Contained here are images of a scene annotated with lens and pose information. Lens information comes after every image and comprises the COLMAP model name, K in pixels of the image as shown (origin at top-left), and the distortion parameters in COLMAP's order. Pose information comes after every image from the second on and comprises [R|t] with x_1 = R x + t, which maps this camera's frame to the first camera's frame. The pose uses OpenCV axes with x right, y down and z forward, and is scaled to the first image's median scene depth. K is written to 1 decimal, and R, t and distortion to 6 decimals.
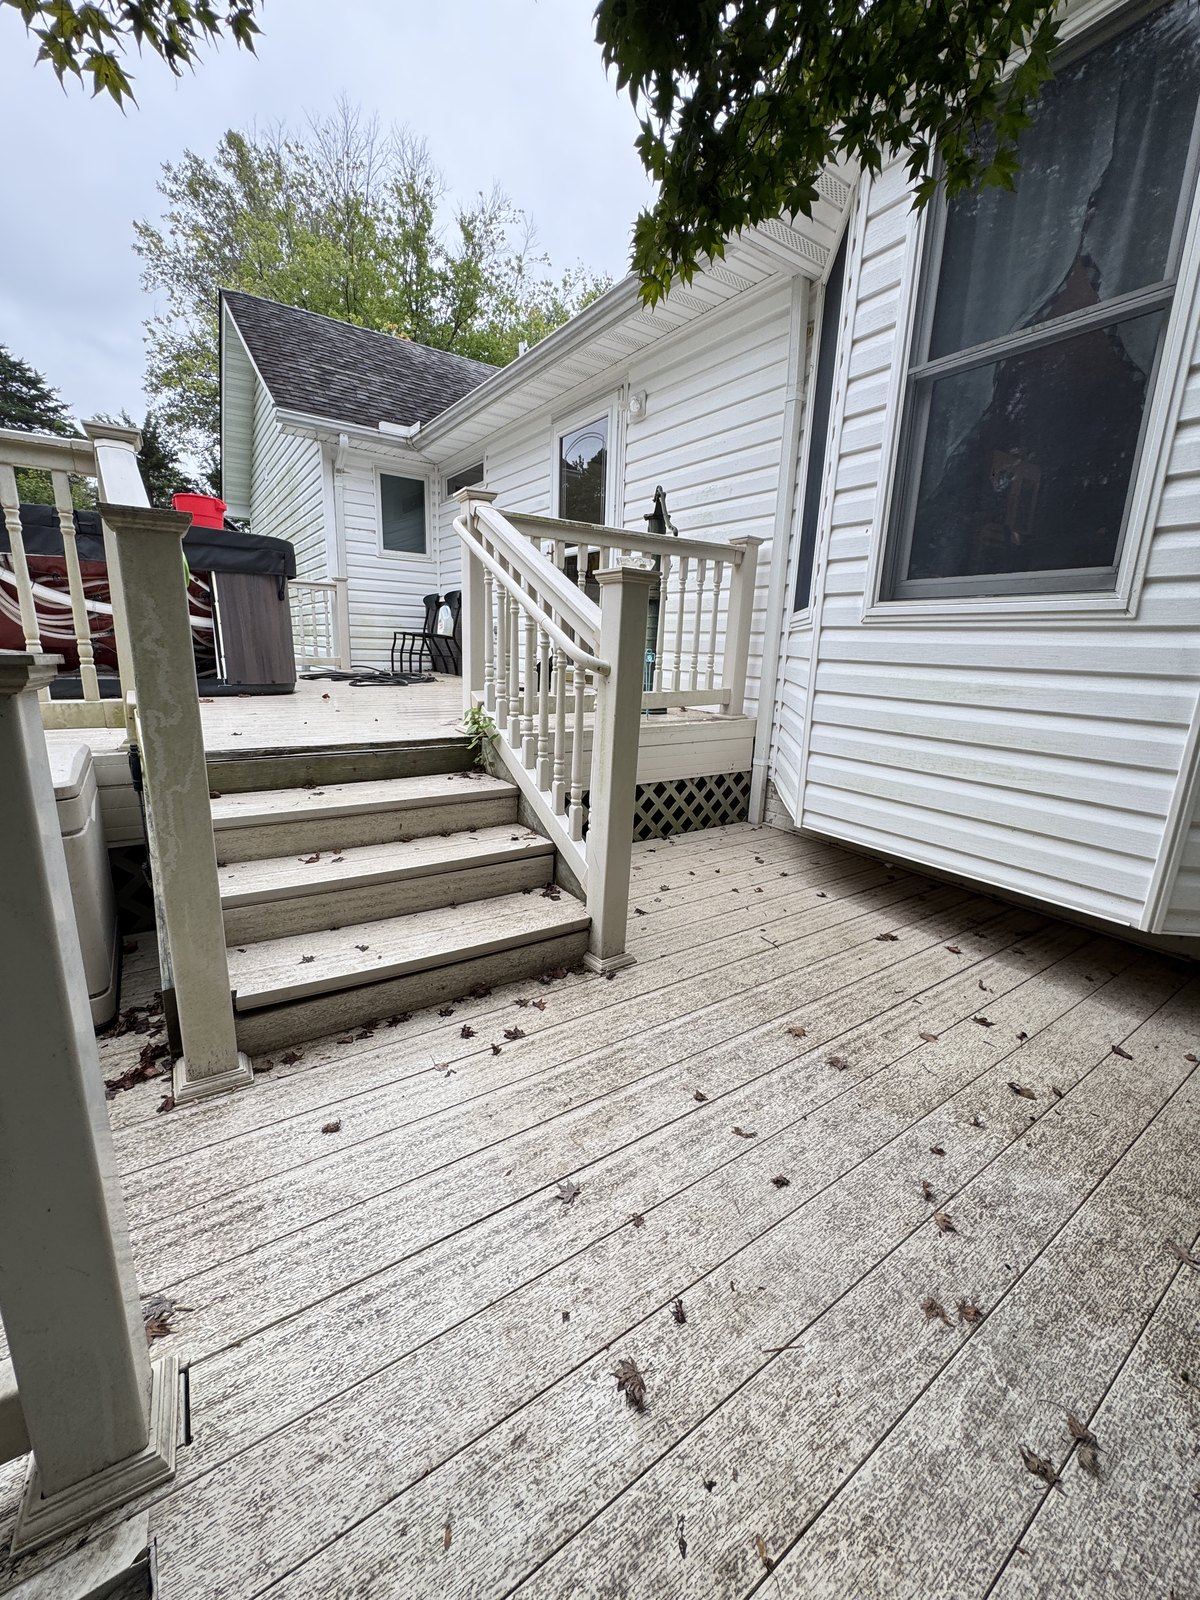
lens RADIAL K [[639.9, 0, 605.9], [0, 639.9, 808.2], [0, 0, 1]] dist [0.000883, 0.000334]
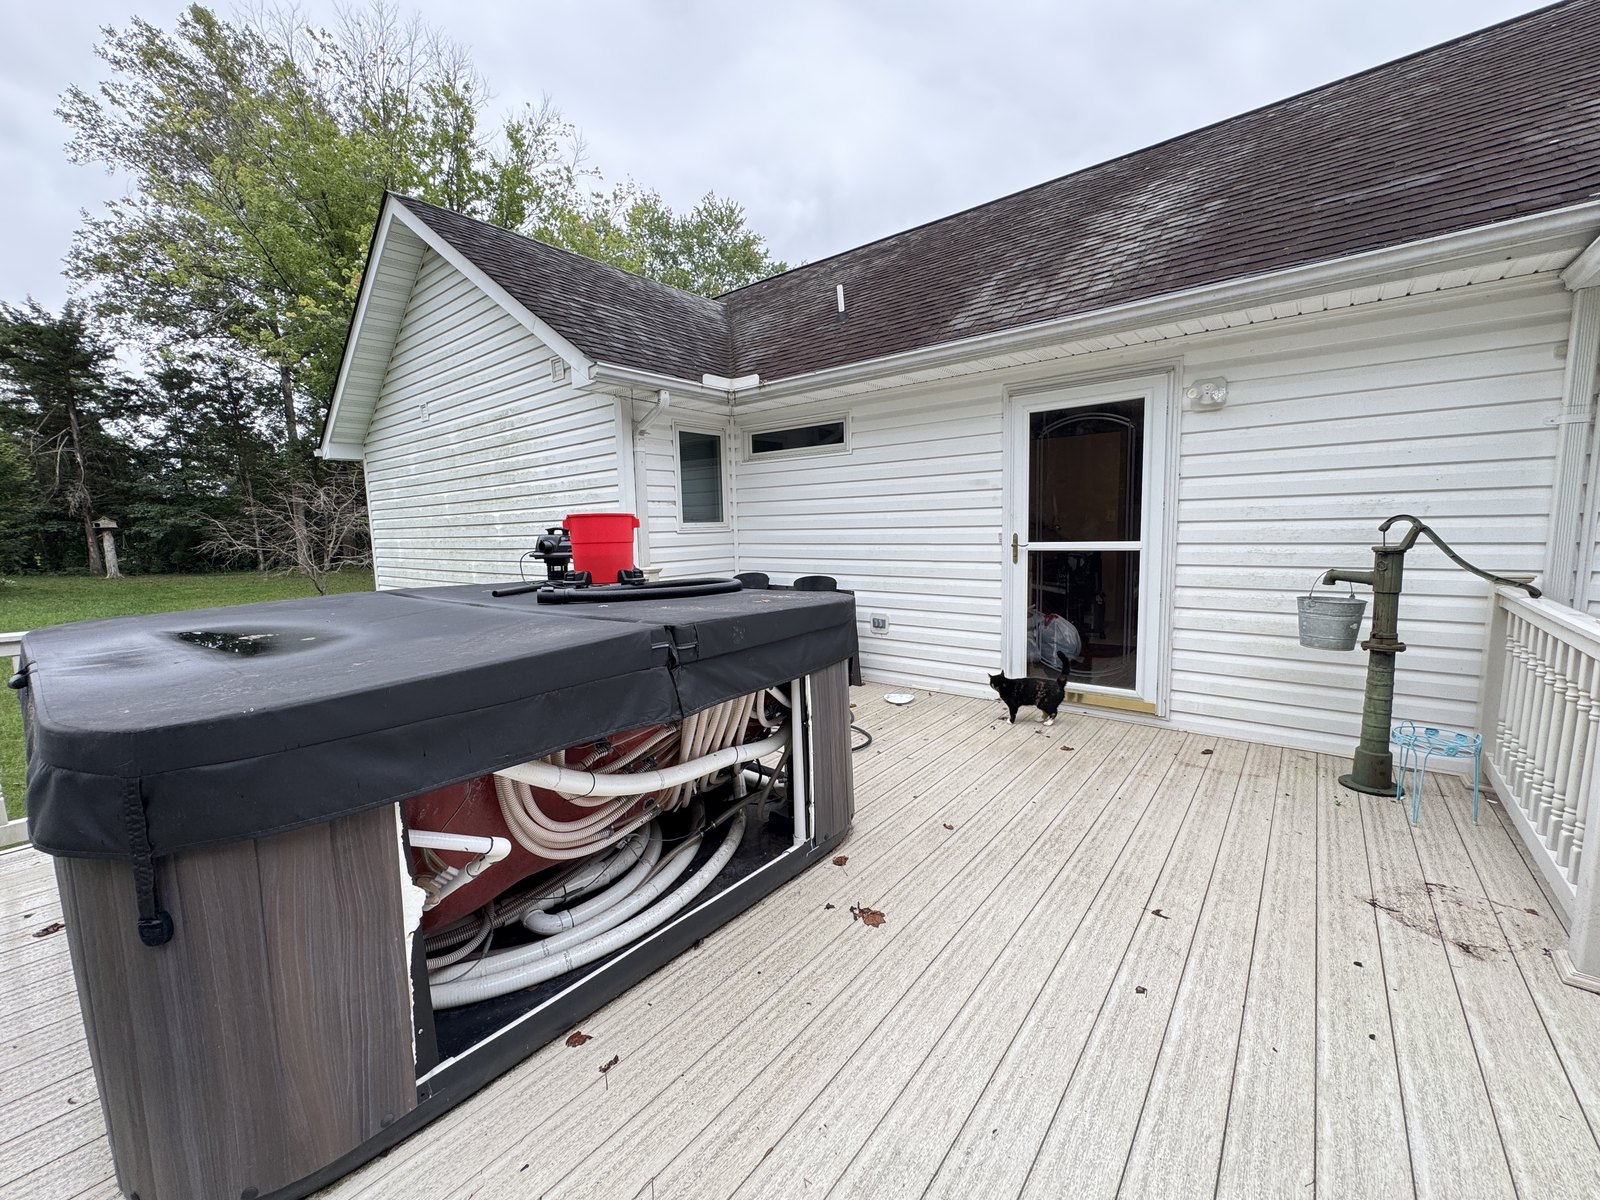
lens RADIAL K [[639.9, 0, 788.5], [0, 639.9, 601.0], [0, 0, 1]] dist [0.000883, 0.000334]
pose [[0.958542, -0.091723, 0.269786, -0.134350], [0.124809, 0.986271, -0.108128, -0.064840], [-0.256164, 0.137317, 0.956830, 0.074068]]
